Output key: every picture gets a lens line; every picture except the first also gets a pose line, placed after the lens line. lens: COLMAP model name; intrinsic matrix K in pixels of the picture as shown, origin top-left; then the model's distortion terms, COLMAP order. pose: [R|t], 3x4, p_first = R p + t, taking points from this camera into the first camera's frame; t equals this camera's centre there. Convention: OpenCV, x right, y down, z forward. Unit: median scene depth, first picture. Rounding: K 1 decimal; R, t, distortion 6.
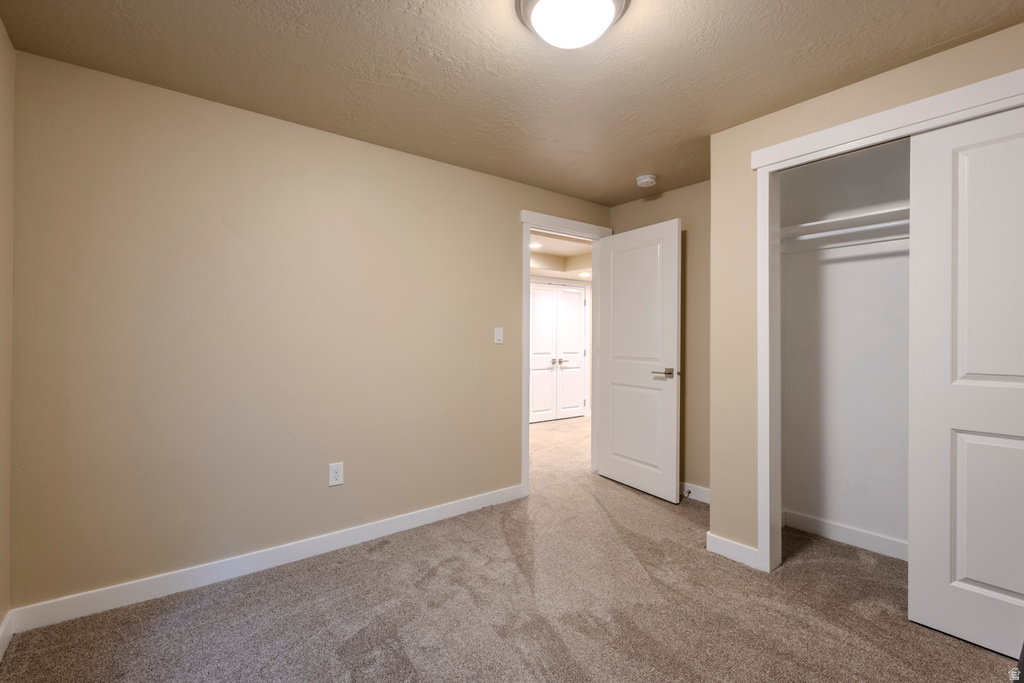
lens RADIAL K [[471.0, 0, 509.3], [0, 471.0, 339.4], [0, 0, 1]] dist [0.008846, -0.001704]
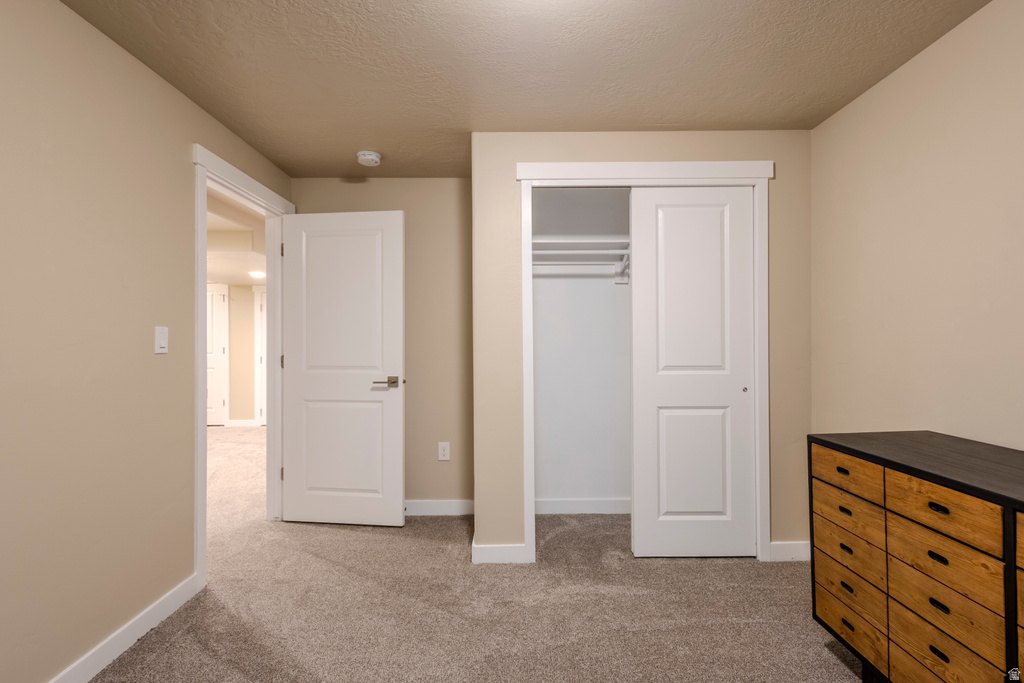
lens RADIAL K [[471.0, 0, 510.7], [0, 471.0, 341.0], [0, 0, 1]] dist [0.008846, -0.001704]
pose [[0.609143, -0.002613, 0.793056, -0.244425], [0.009096, 0.999952, -0.003692, -0.000782], [-0.793008, 0.009463, 0.609137, 0.296033]]
